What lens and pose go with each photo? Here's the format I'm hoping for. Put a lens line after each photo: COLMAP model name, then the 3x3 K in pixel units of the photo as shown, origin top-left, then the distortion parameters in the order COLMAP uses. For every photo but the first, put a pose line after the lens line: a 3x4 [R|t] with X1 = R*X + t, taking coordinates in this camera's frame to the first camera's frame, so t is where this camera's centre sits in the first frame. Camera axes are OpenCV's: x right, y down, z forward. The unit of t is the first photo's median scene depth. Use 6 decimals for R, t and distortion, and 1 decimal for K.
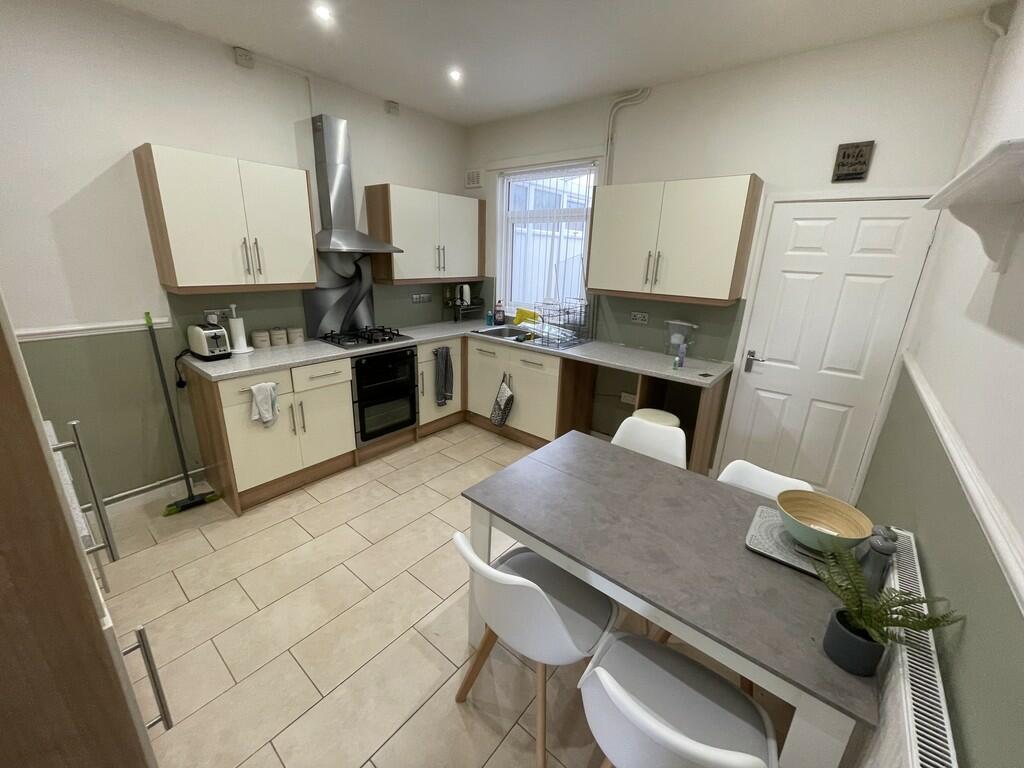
lens RADIAL K [[409.0, 0, 509.6], [0, 409.0, 380.5], [0, 0, 1]] dist [-0.014458, -0.000066]
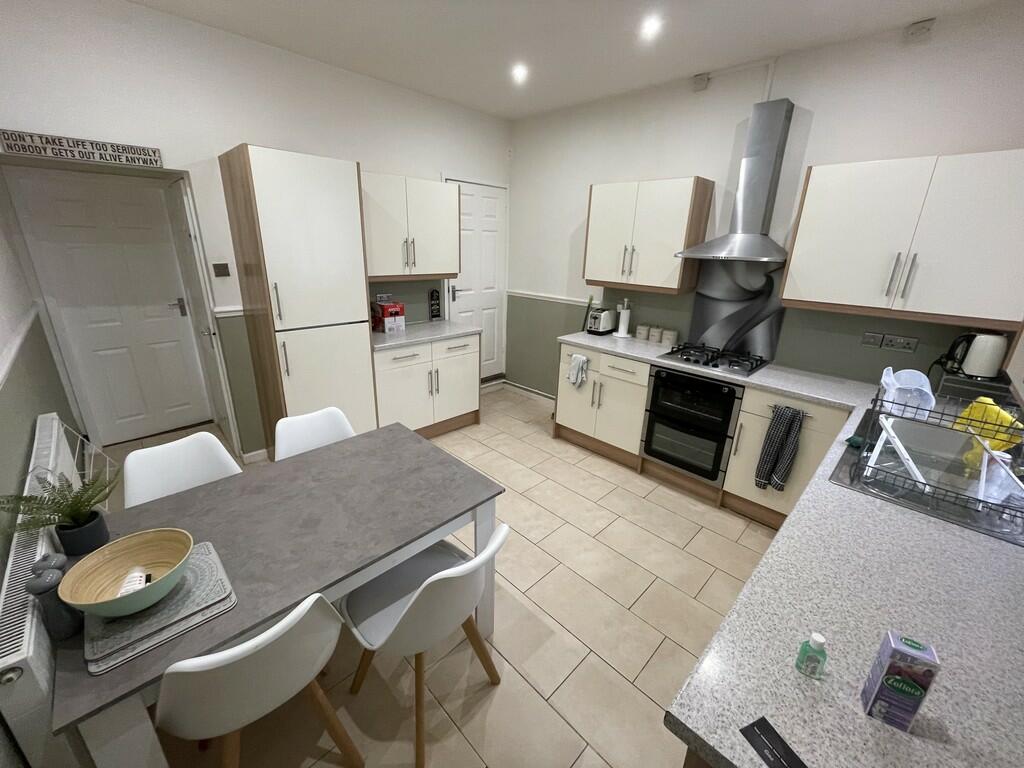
lens RADIAL K [[409.0, 0, 509.6], [0, 409.0, 380.5], [0, 0, 1]] dist [-0.014458, -0.000066]
pose [[-0.108867, 0.279061, -0.954082, 0.576599], [-0.325243, 0.896960, 0.299465, -0.198816], [0.939343, 0.342910, -0.006887, 0.679340]]
